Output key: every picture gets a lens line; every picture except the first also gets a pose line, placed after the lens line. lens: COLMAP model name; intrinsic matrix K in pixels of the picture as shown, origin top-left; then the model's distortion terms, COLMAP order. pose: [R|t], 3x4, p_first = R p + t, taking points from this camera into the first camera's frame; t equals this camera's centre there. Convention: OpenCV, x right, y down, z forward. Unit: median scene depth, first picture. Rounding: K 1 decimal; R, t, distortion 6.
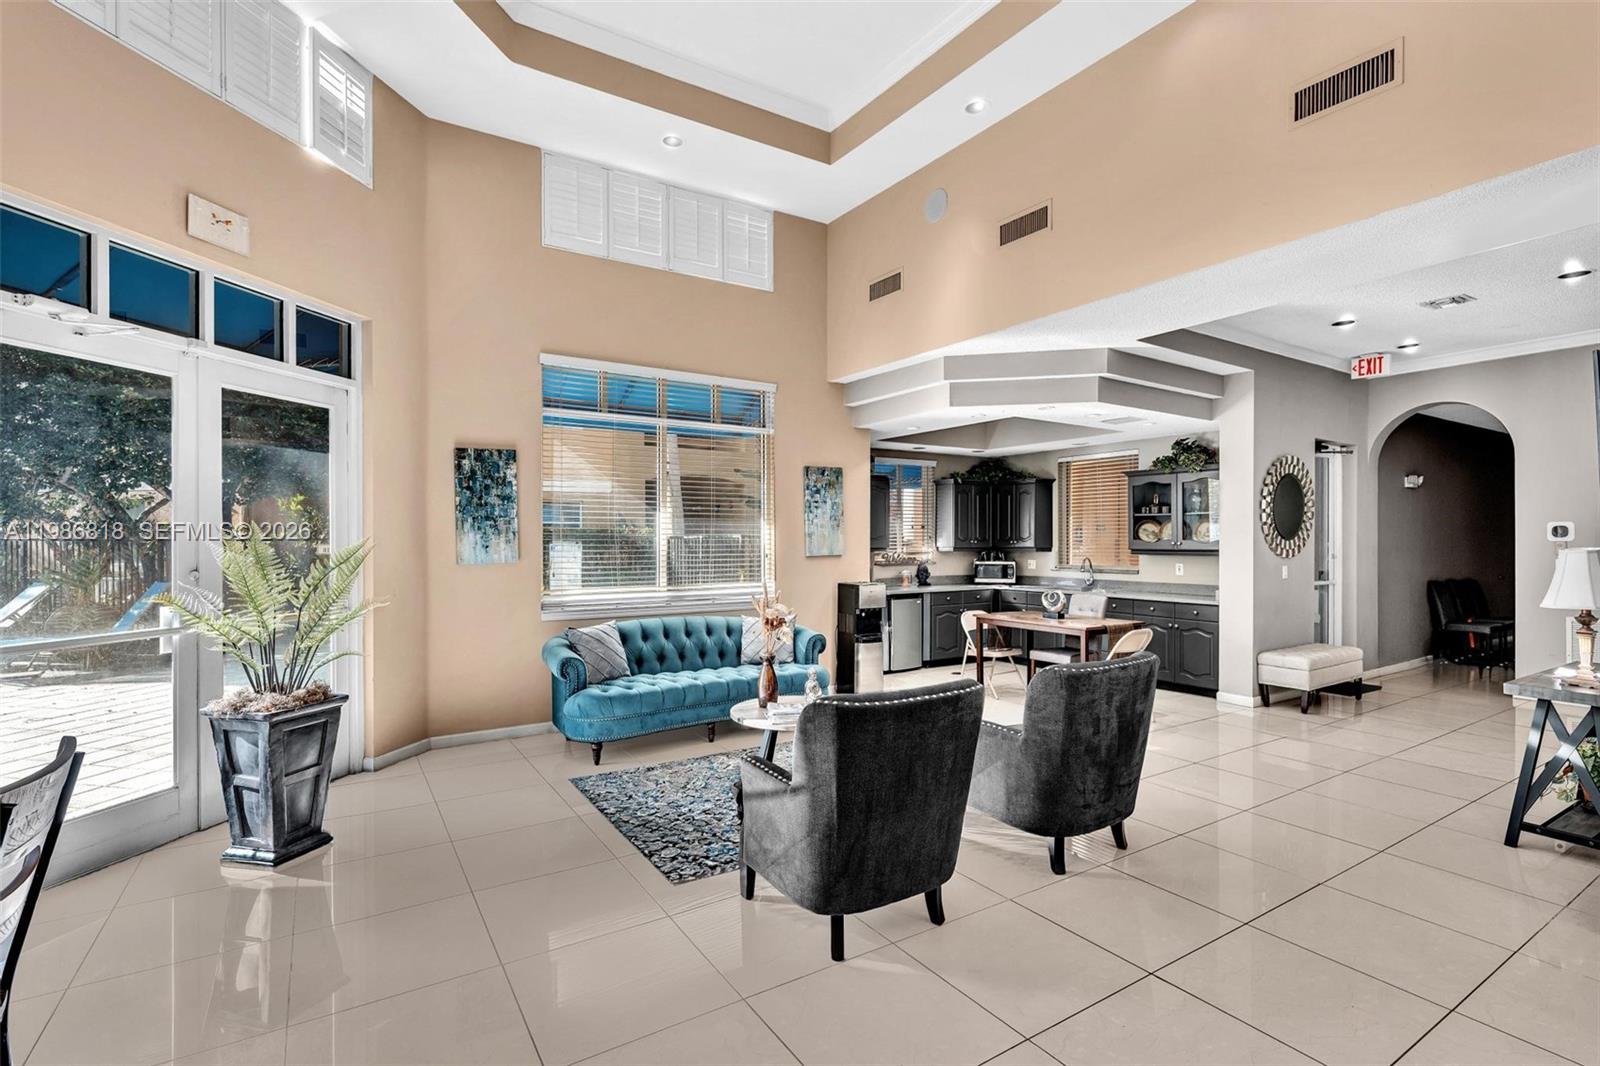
lens RADIAL K [[738.2, 0, 802.0], [0, 738.2, 540.5], [0, 0, 1]] dist [-0.005899, 0.000468]
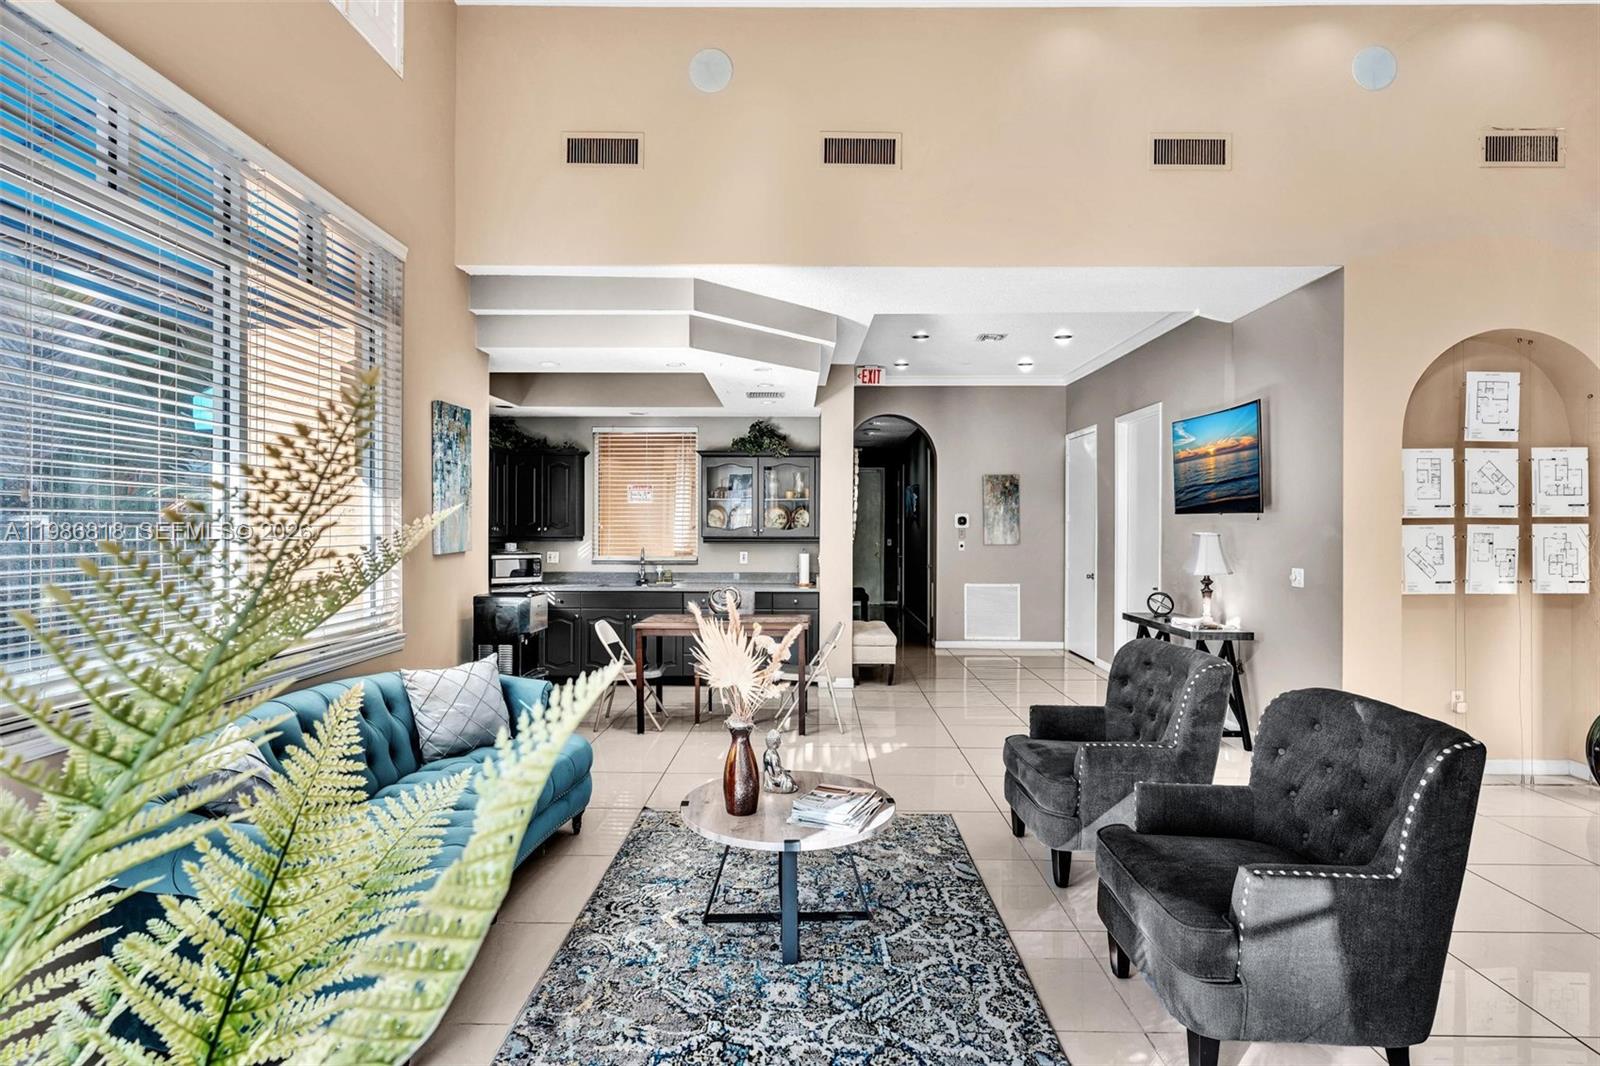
lens RADIAL K [[816.8, 0, 796.3], [0, 816.8, 525.7], [0, 0, 1]] dist [-0.001843, 0.000409]
pose [[0.559030, 0.002262, 0.829145, -0.368359], [-0.001775, 0.999997, -0.001532, -0.000779], [-0.829146, -0.000615, 0.559032, 0.396495]]
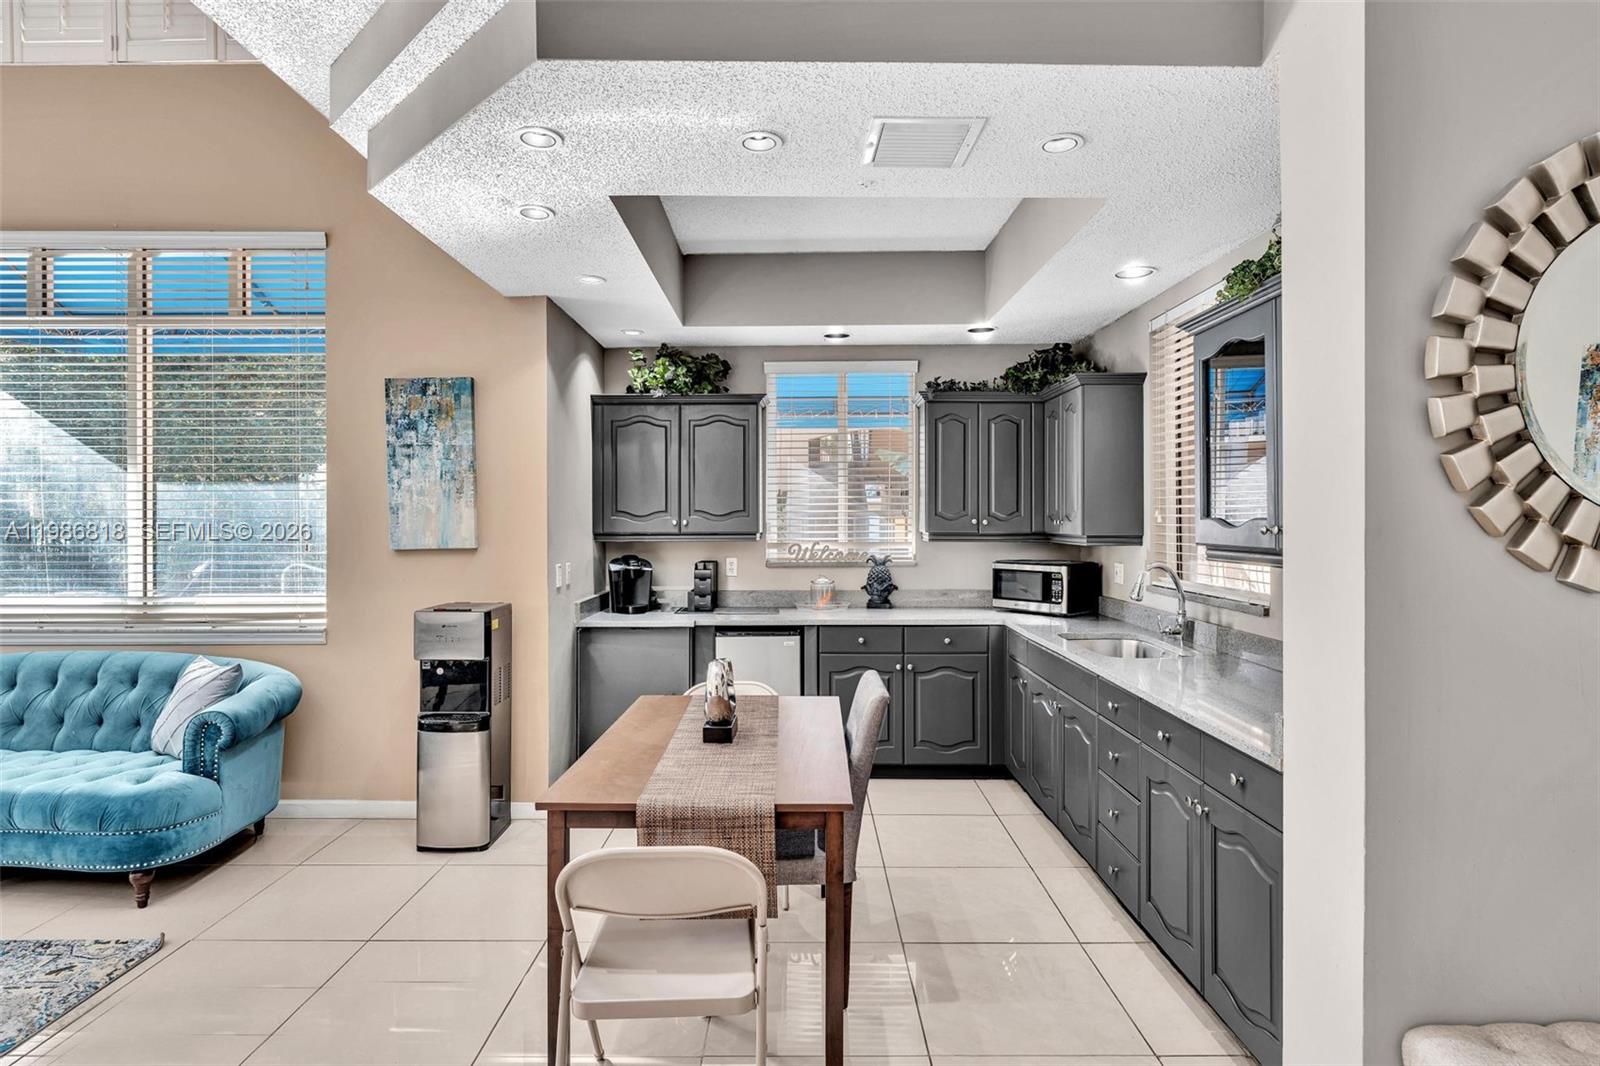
lens RADIAL K [[738.2, 0, 796.9], [0, 738.2, 533.8], [0, 0, 1]] dist [-0.005899, 0.000468]
pose [[0.836959, -0.001437, -0.547264, 0.533261], [0.002293, 0.999997, 0.000880, 0.010393], [0.547261, -0.001991, 0.836960, 0.708604]]
